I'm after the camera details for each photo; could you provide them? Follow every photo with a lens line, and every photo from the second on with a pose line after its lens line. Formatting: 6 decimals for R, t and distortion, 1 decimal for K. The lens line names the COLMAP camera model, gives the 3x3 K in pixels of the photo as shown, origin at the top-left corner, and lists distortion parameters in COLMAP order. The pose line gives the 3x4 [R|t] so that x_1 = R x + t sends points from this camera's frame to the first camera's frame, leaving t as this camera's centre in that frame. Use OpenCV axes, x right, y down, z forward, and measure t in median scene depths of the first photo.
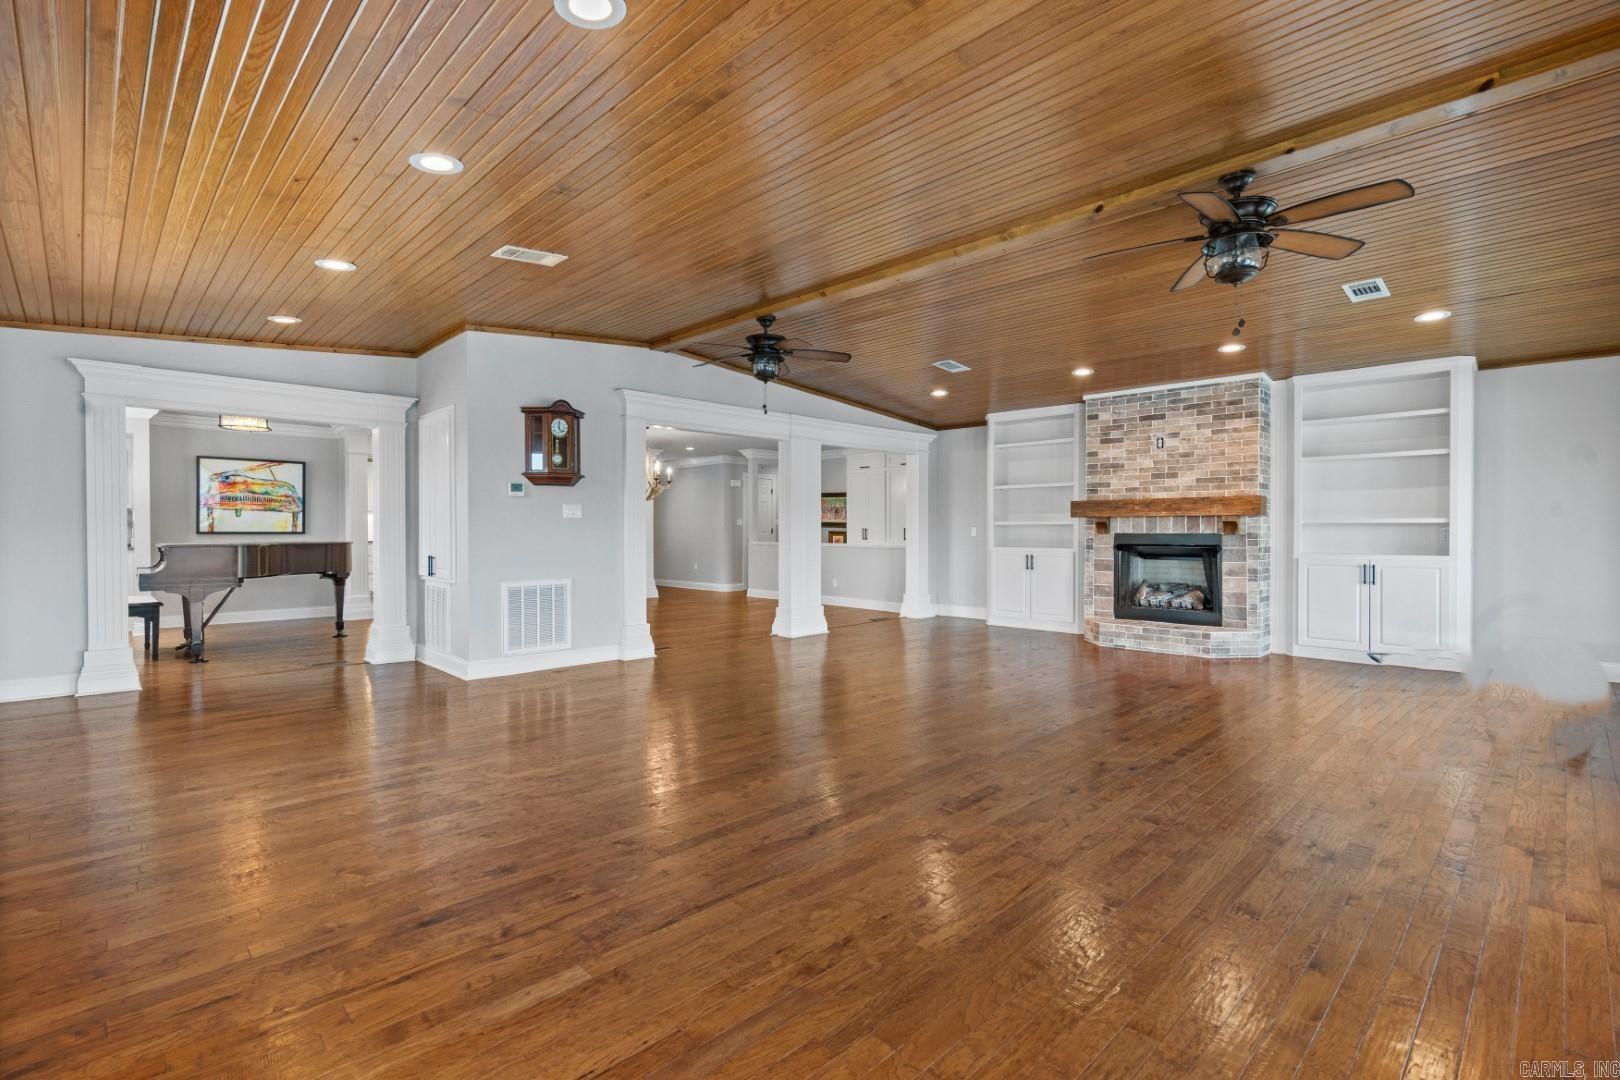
lens RADIAL K [[743.4, 0, 805.0], [0, 743.4, 538.4], [0, 0, 1]] dist [-0.003475, 0.003319]
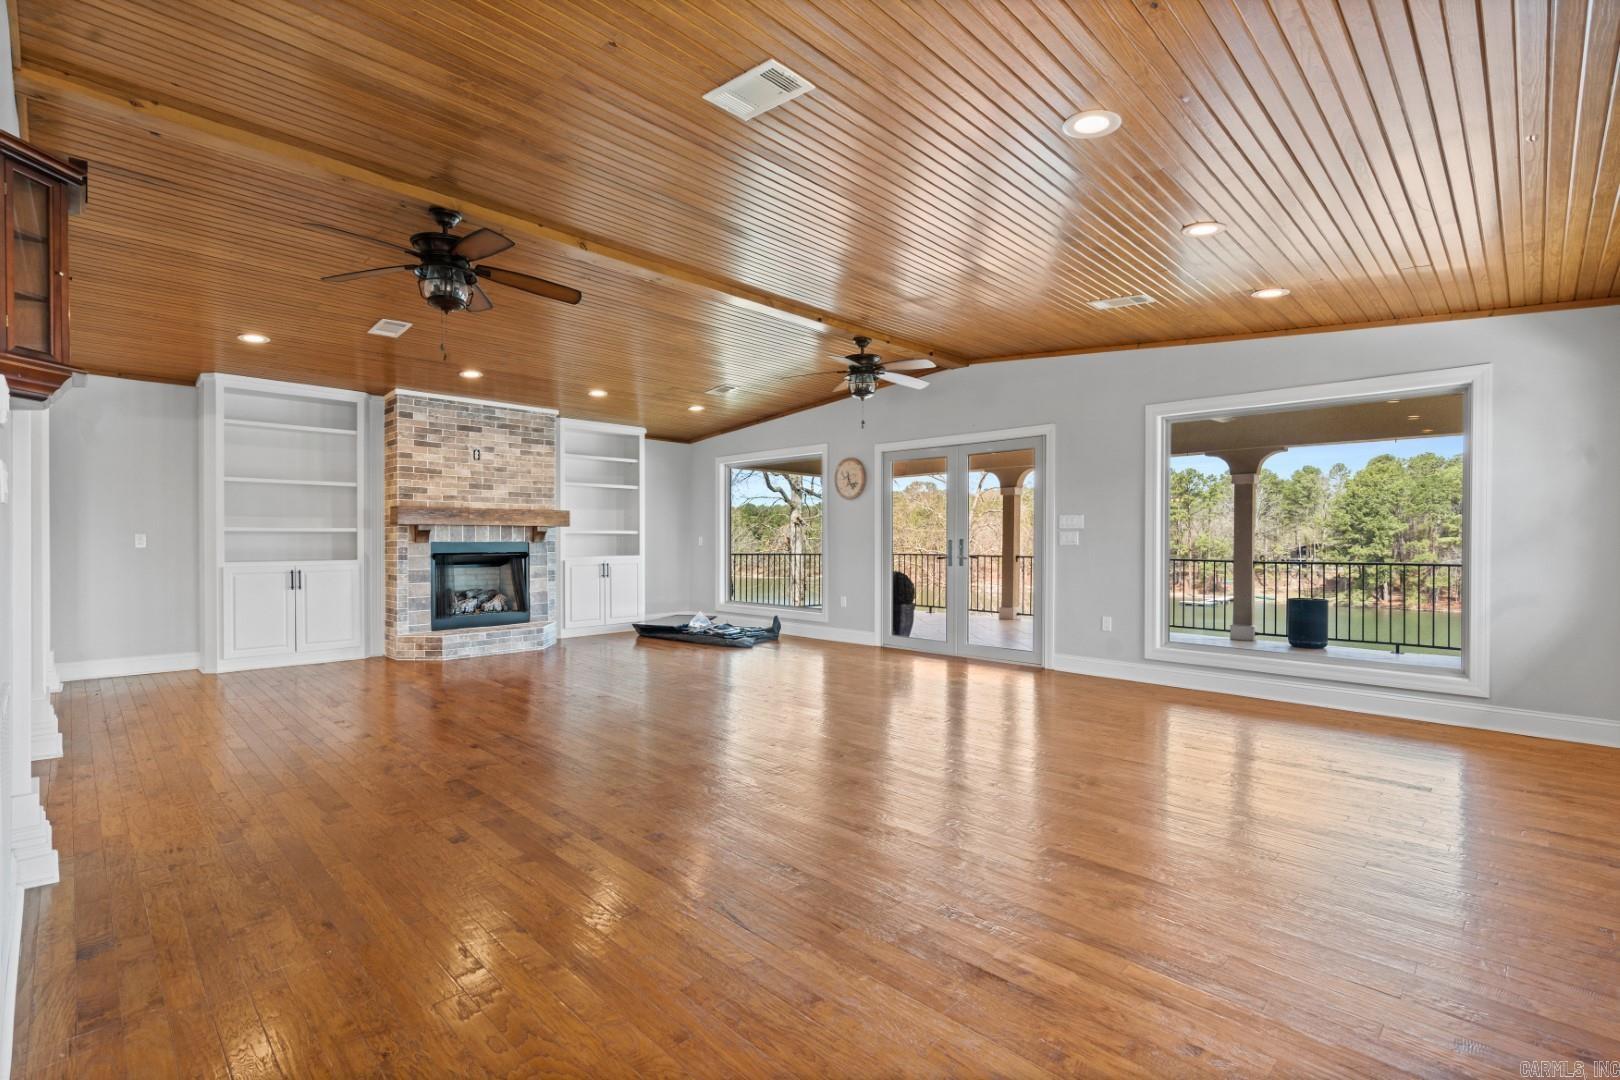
lens RADIAL K [[743.4, 0, 798.8], [0, 743.4, 554.9], [0, 0, 1]] dist [-0.003475, 0.003319]
pose [[-0.008584, -0.022202, 0.999717, -0.571593], [0.009156, 0.999710, 0.022281, -0.007717], [-0.999921, 0.009345, -0.008378, 0.566342]]
